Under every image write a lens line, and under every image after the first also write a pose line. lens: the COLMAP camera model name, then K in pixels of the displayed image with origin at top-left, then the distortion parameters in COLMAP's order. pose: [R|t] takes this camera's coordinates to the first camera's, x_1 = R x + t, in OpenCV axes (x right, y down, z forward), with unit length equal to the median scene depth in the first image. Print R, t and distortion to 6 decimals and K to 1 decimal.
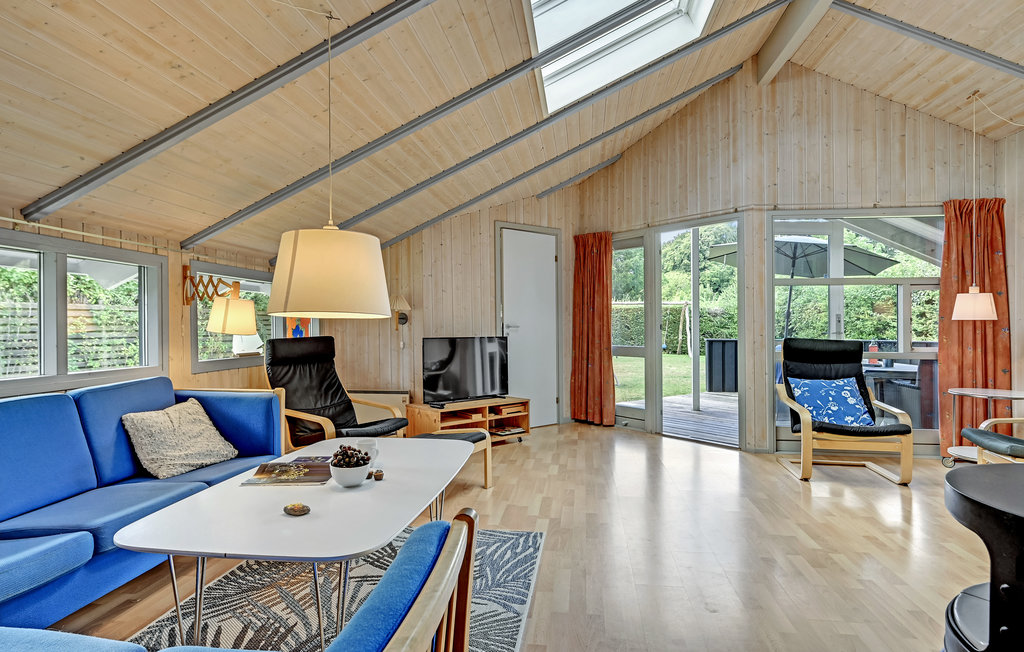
lens RADIAL K [[560.6, 0, 508.5], [0, 560.6, 325.6], [0, 0, 1]] dist [-0.000421, -0.000792]
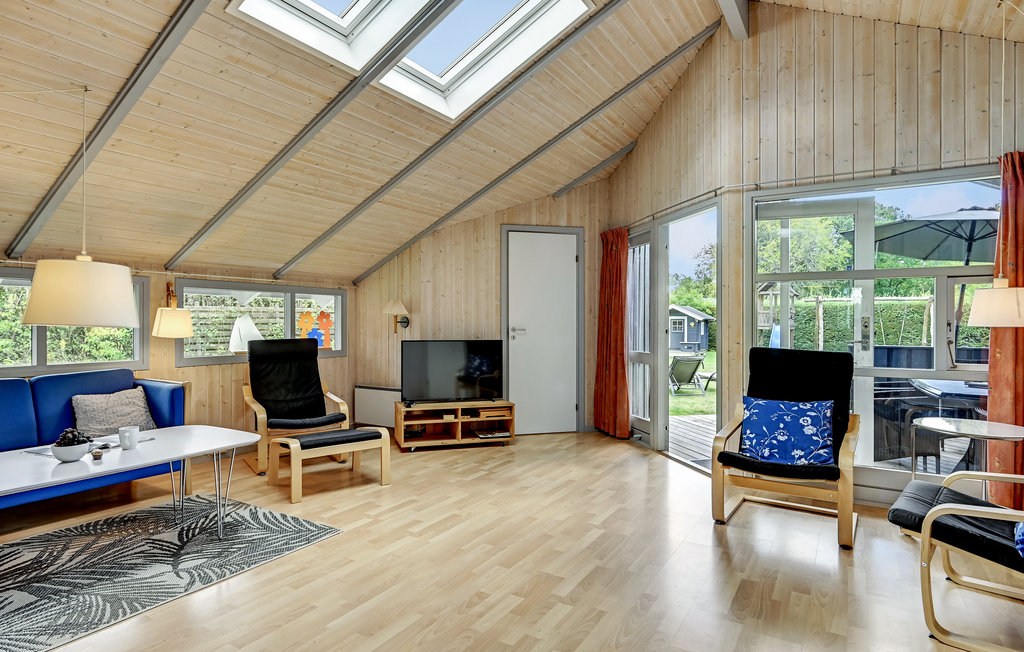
lens RADIAL K [[560.6, 0, 505.9], [0, 560.6, 324.9], [0, 0, 1]] dist [-0.000421, -0.000792]
pose [[0.912083, 0.002612, -0.409997, 0.533136], [-0.001671, 0.999995, 0.002654, -0.012595], [0.410002, -0.001735, 0.912083, 0.117499]]
